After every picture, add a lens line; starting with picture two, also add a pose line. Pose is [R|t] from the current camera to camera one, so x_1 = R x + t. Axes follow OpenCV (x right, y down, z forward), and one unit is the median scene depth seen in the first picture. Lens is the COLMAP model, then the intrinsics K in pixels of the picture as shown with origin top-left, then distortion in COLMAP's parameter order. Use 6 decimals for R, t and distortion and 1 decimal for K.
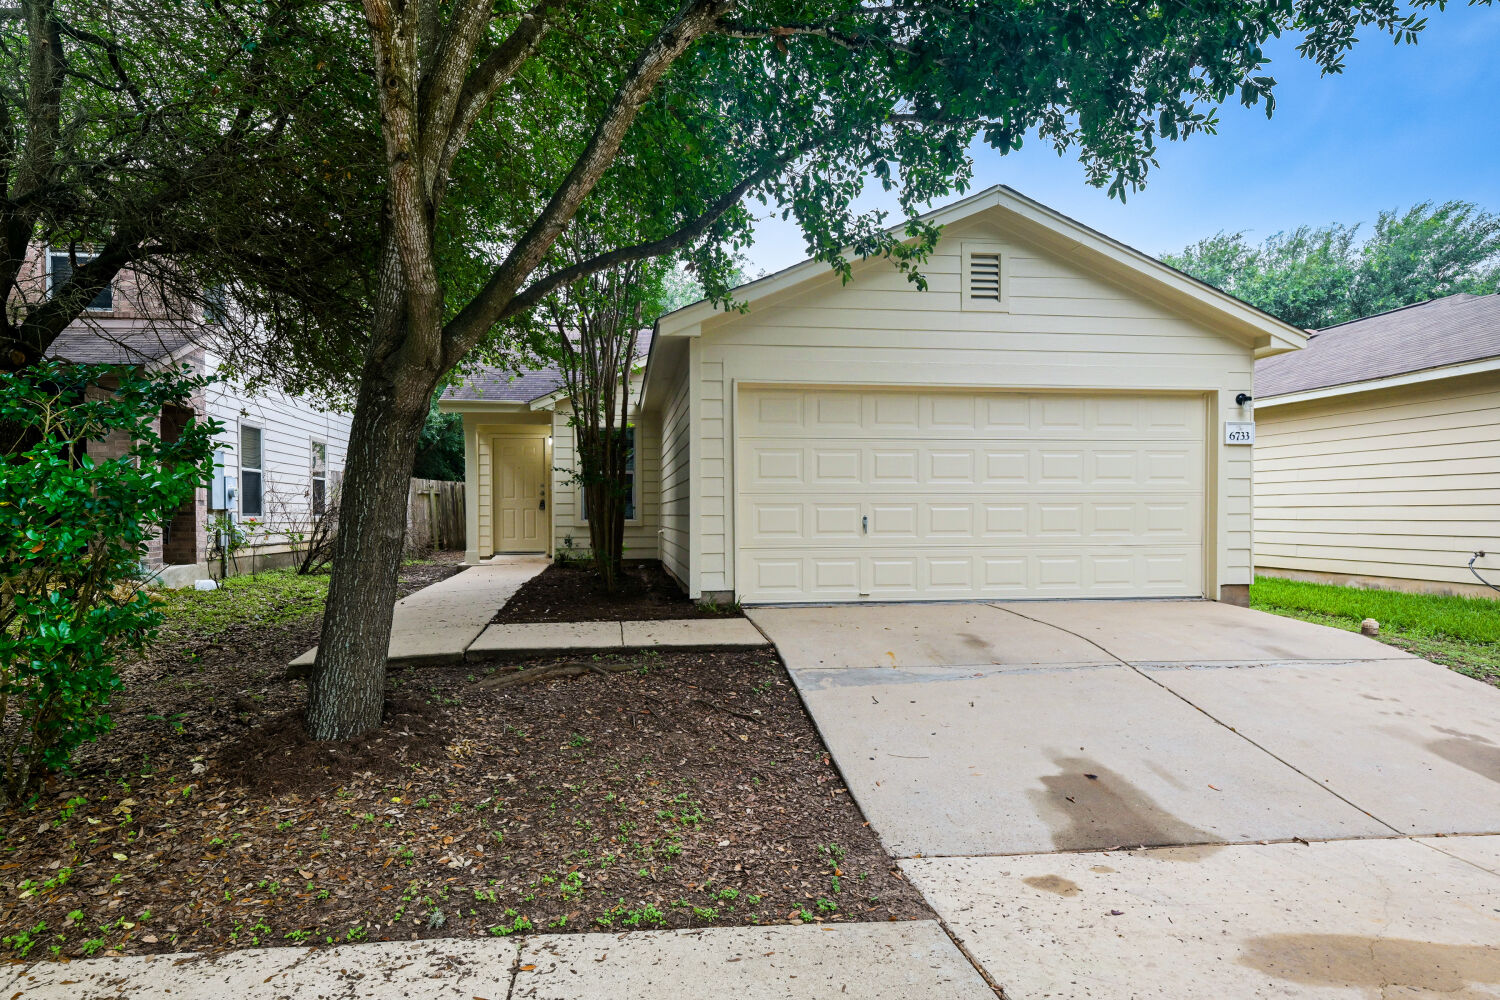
lens RADIAL K [[910.1, 0, 748.0], [0, 910.1, 506.1], [0, 0, 1]] dist [-0.000136, -0.001095]
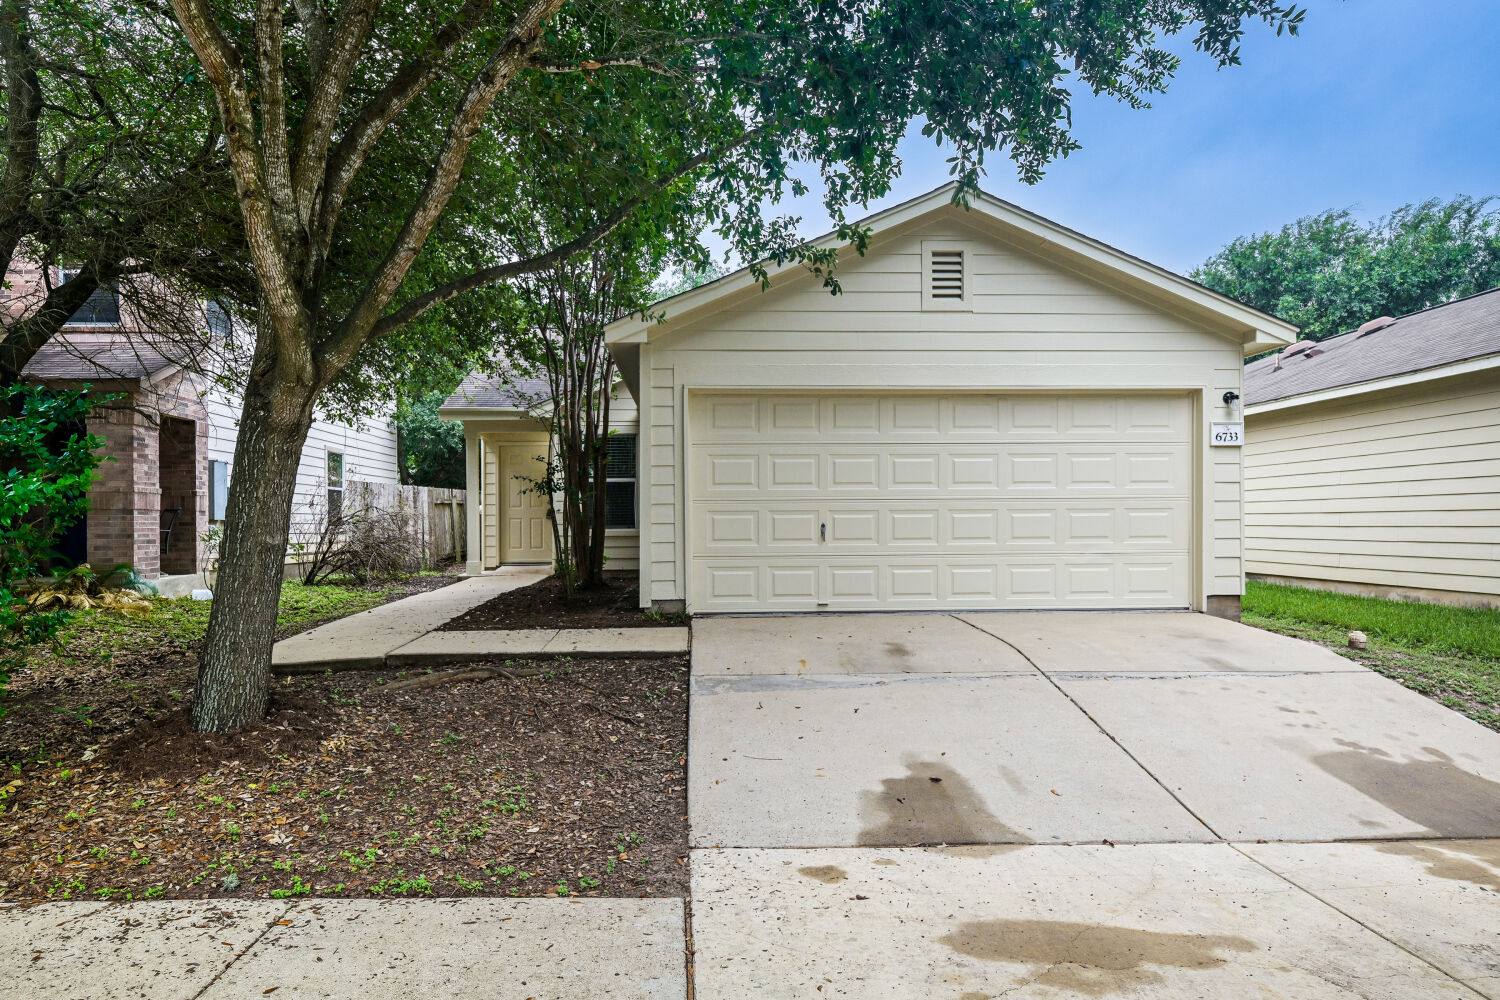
lens RADIAL K [[984.0, 0, 750.0], [0, 984.0, 500.0], [0, 0, 1]] dist [-0.001083, 0.000275]
pose [[0.996614, -0.005559, -0.082040, 0.241536], [0.004252, 0.999861, -0.016100, 0.004494], [0.082118, 0.015696, 0.996499, -0.094948]]
